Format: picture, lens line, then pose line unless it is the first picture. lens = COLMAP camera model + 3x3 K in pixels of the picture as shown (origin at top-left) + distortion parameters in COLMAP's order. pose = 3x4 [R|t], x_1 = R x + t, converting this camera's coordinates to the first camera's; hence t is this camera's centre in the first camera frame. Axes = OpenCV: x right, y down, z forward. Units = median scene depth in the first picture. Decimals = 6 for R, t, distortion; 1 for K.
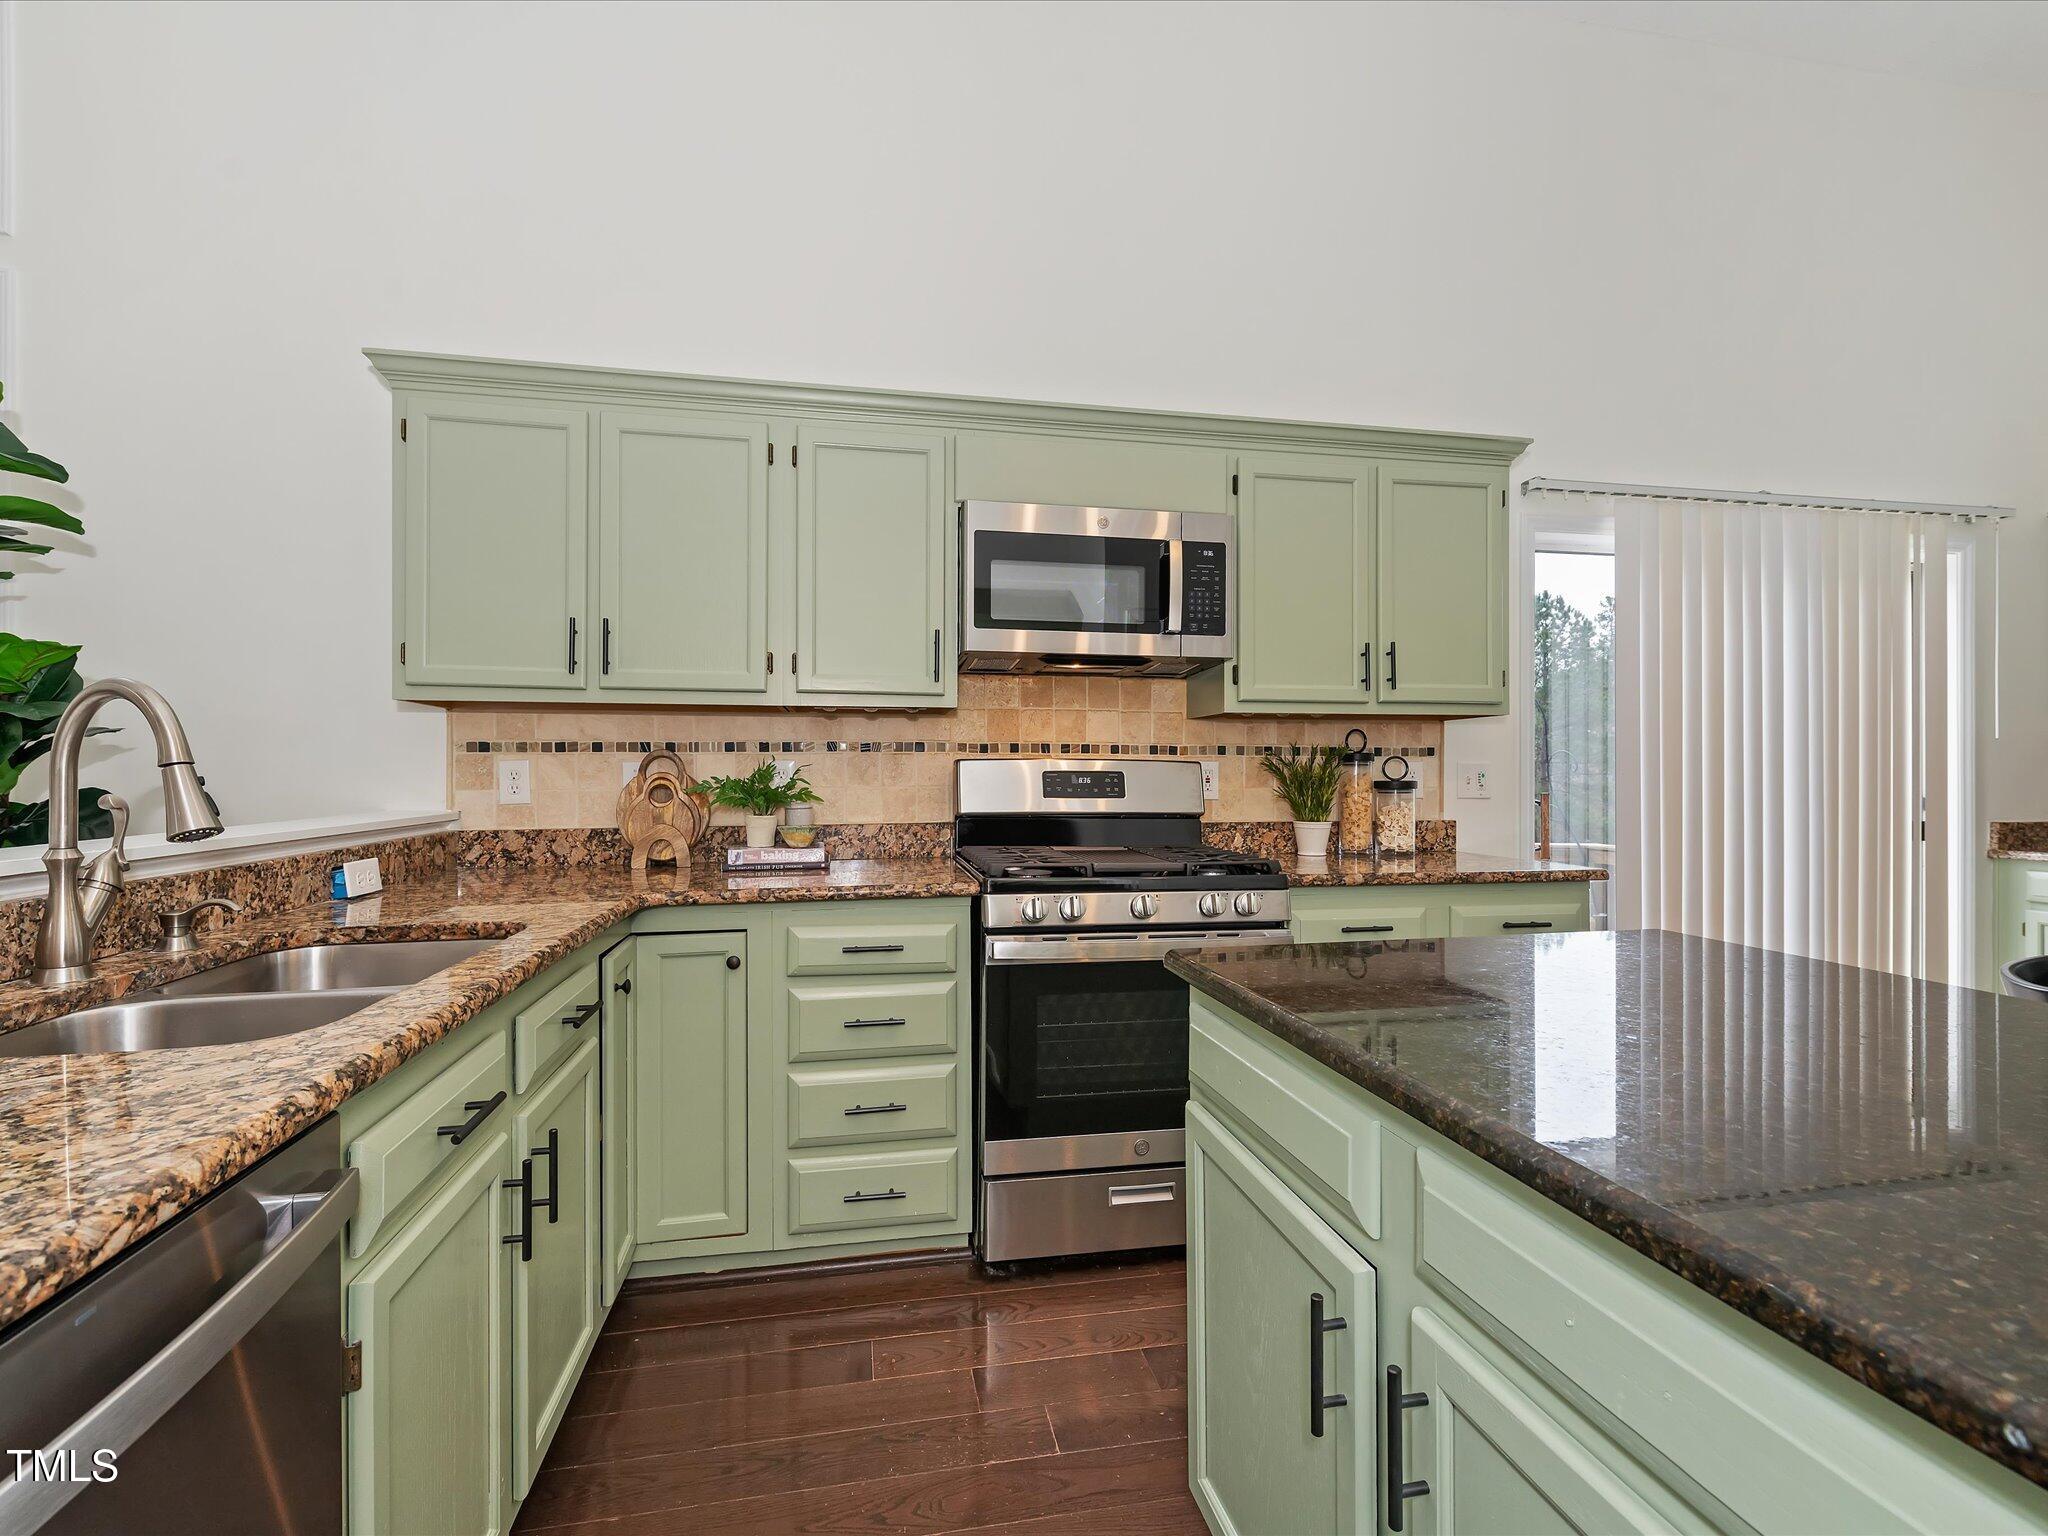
lens RADIAL K [[903.0, 0, 1030.1], [0, 903.0, 776.9], [0, 0, 1]] dist [0.005369, -0.002224]
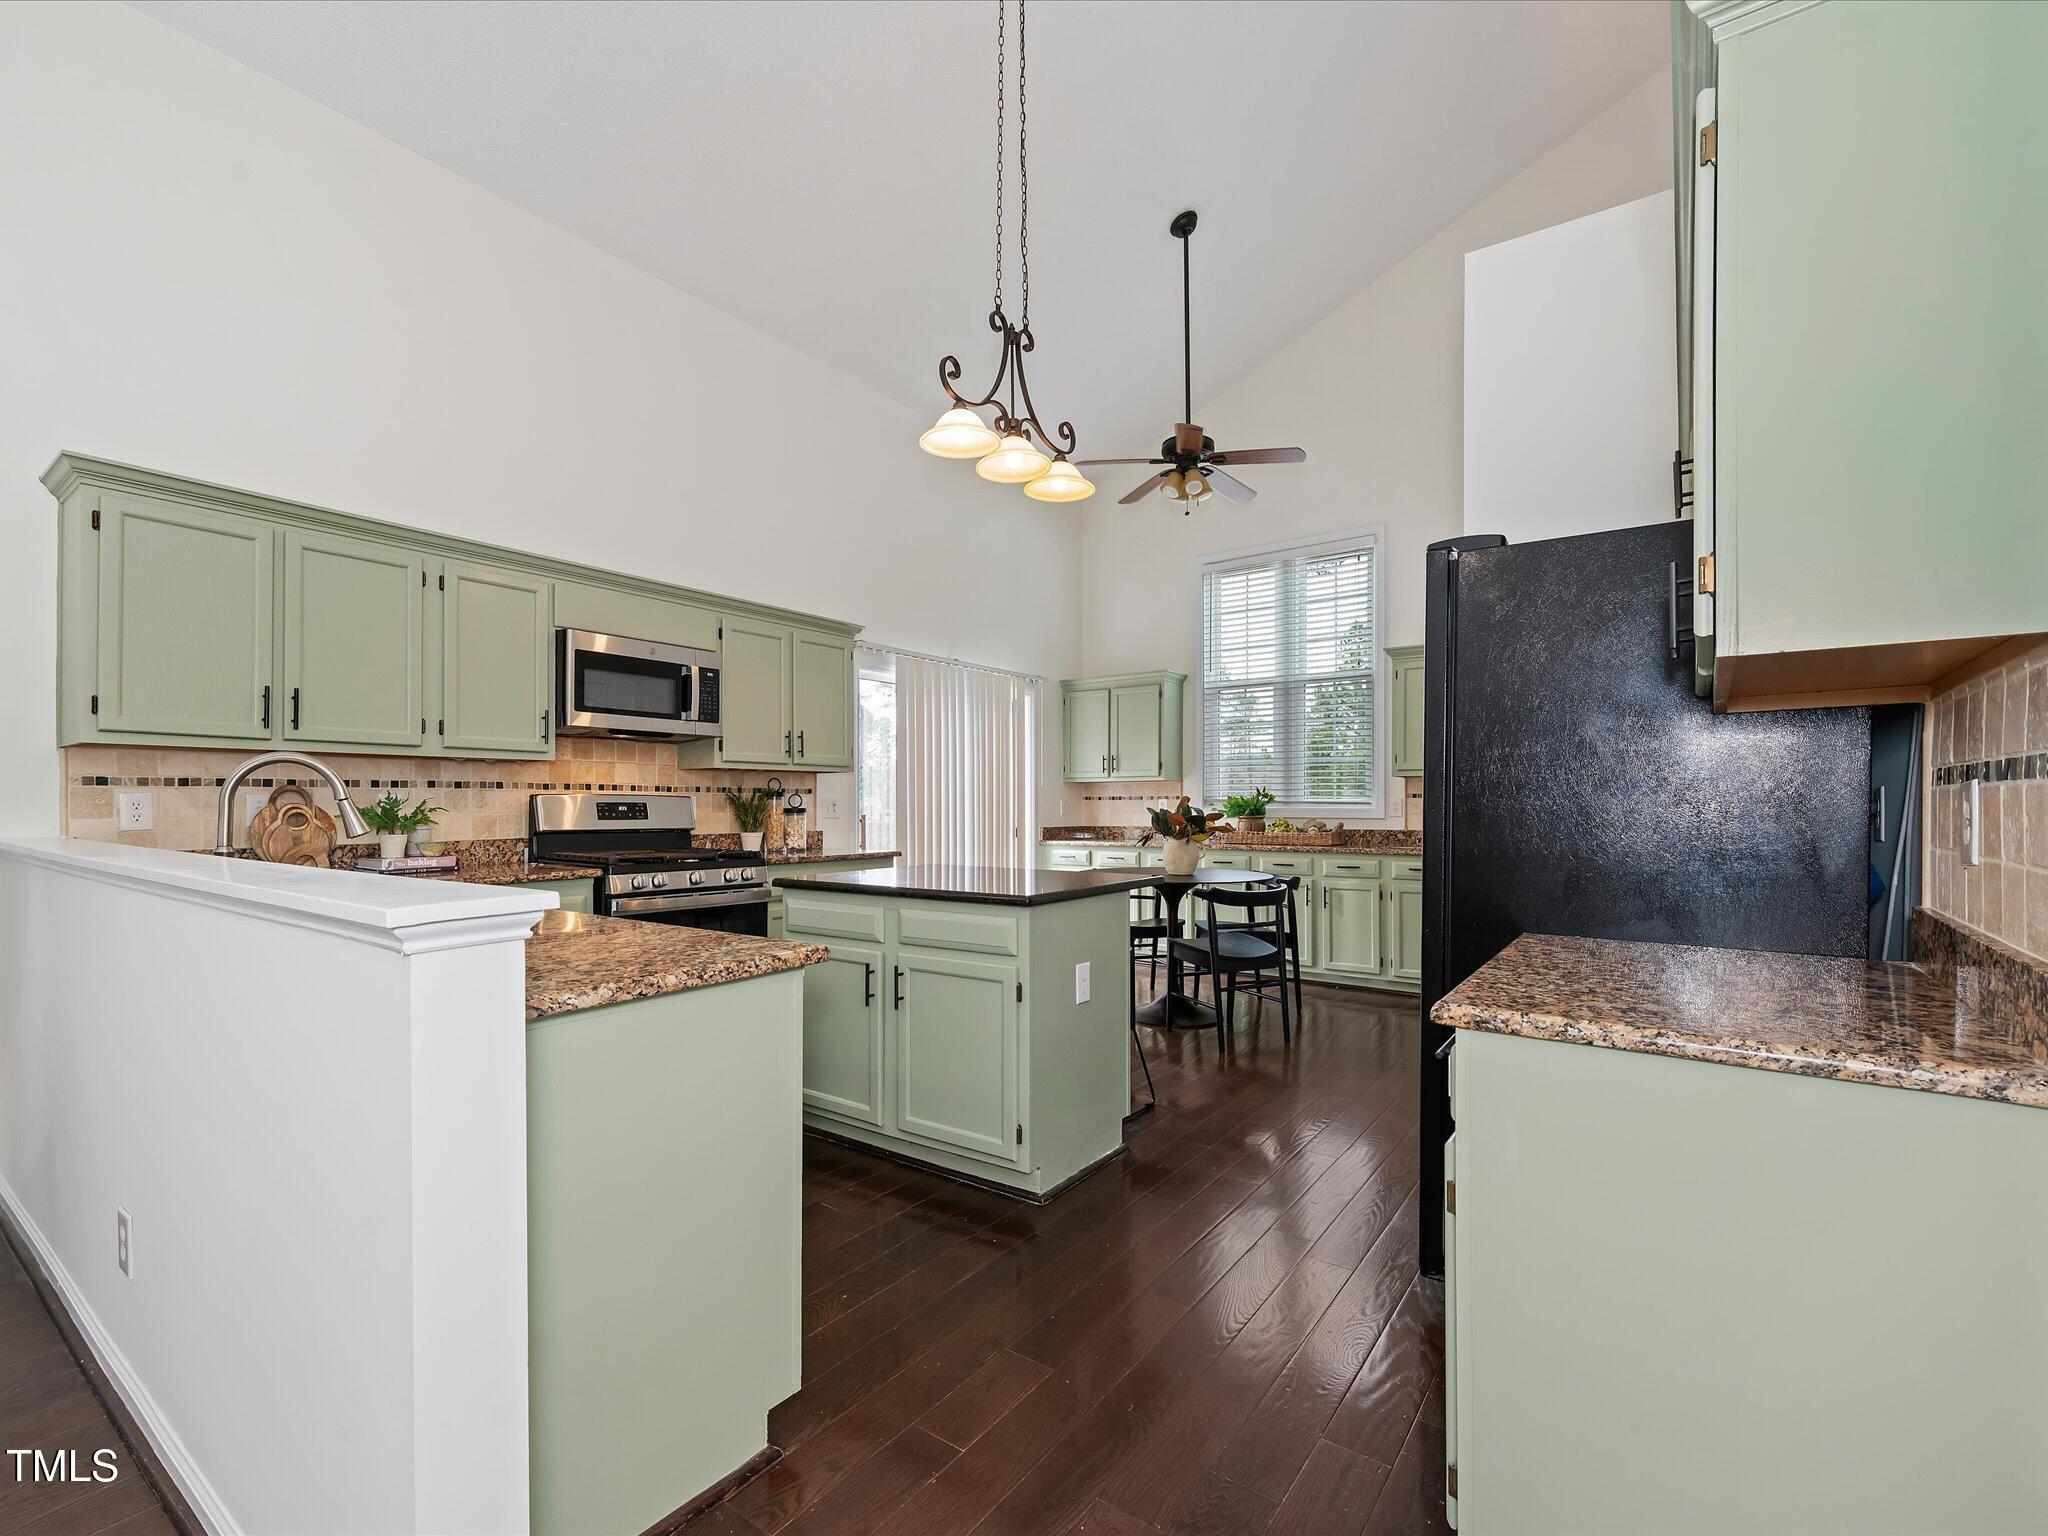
lens RADIAL K [[903.0, 0, 1015.6], [0, 903.0, 801.9], [0, 0, 1]] dist [0.005369, -0.002224]
pose [[0.723655, 0.000599, 0.690161, -0.531051], [0.003365, 0.999985, -0.004396, 0.002032], [-0.690153, 0.005504, 0.723642, -0.595728]]
